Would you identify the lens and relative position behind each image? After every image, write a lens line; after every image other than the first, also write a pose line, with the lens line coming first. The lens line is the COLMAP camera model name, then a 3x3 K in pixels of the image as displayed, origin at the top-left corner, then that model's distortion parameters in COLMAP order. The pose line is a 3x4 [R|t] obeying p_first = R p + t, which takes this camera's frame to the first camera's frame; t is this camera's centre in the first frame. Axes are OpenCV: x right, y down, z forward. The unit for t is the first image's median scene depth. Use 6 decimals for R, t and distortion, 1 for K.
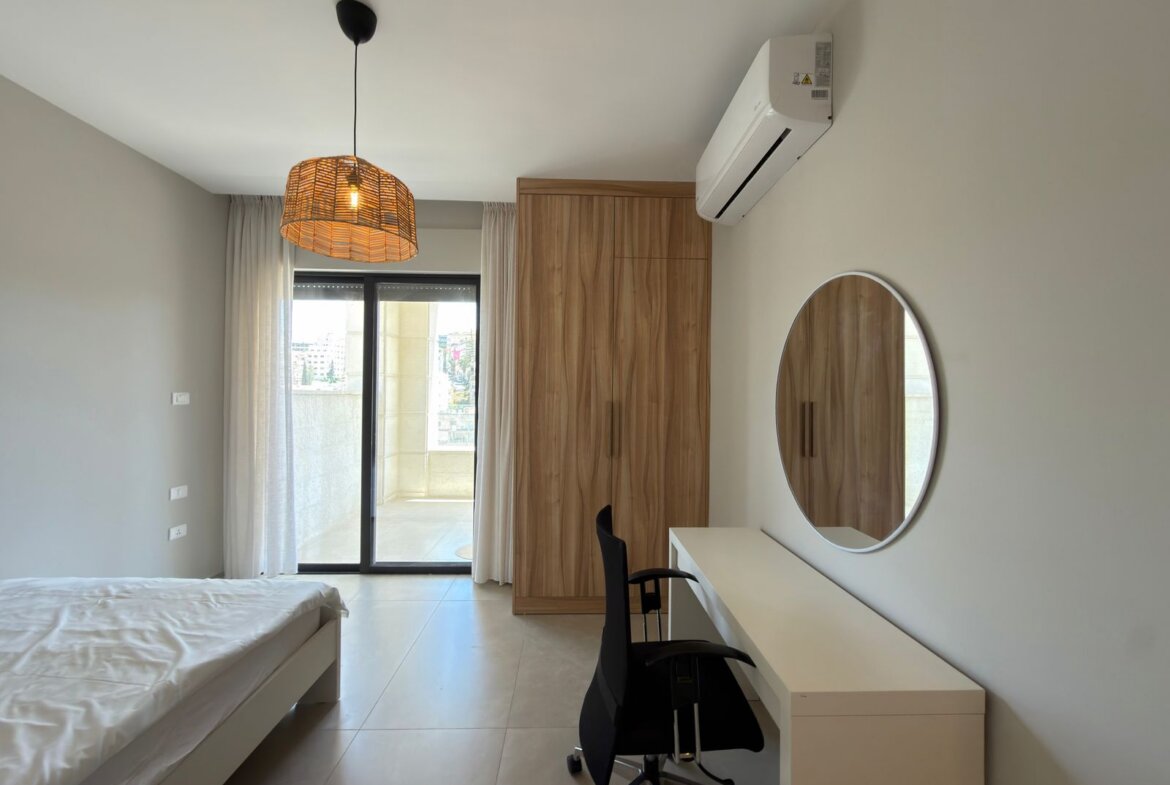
lens RADIAL K [[467.2, 0, 587.3], [0, 467.2, 393.0], [0, 0, 1]] dist [0.002525, -0.000380]
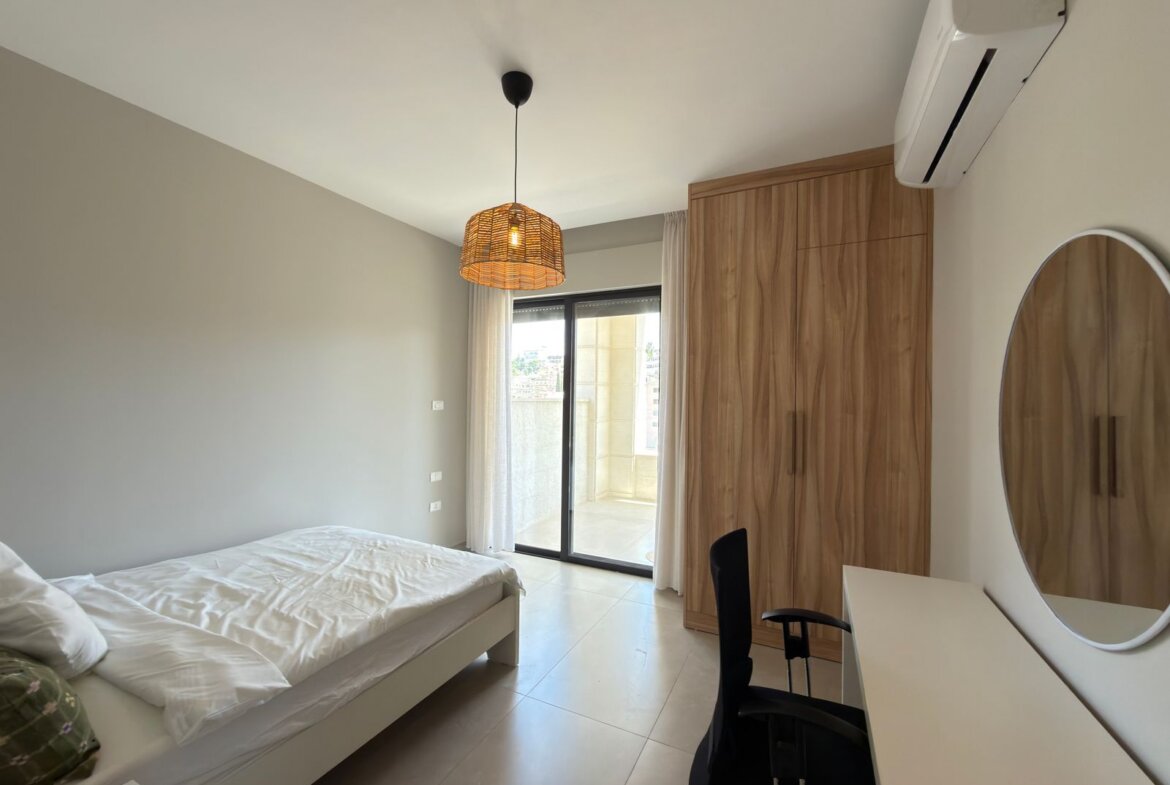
lens RADIAL K [[467.2, 0, 585.3], [0, 467.2, 393.0], [0, 0, 1]] dist [0.002525, -0.000380]
pose [[0.882306, -0.005730, -0.470642, 0.122267], [0.000642, 0.999940, -0.010970, -0.008339], [0.470676, 0.009377, 0.882256, 0.030361]]
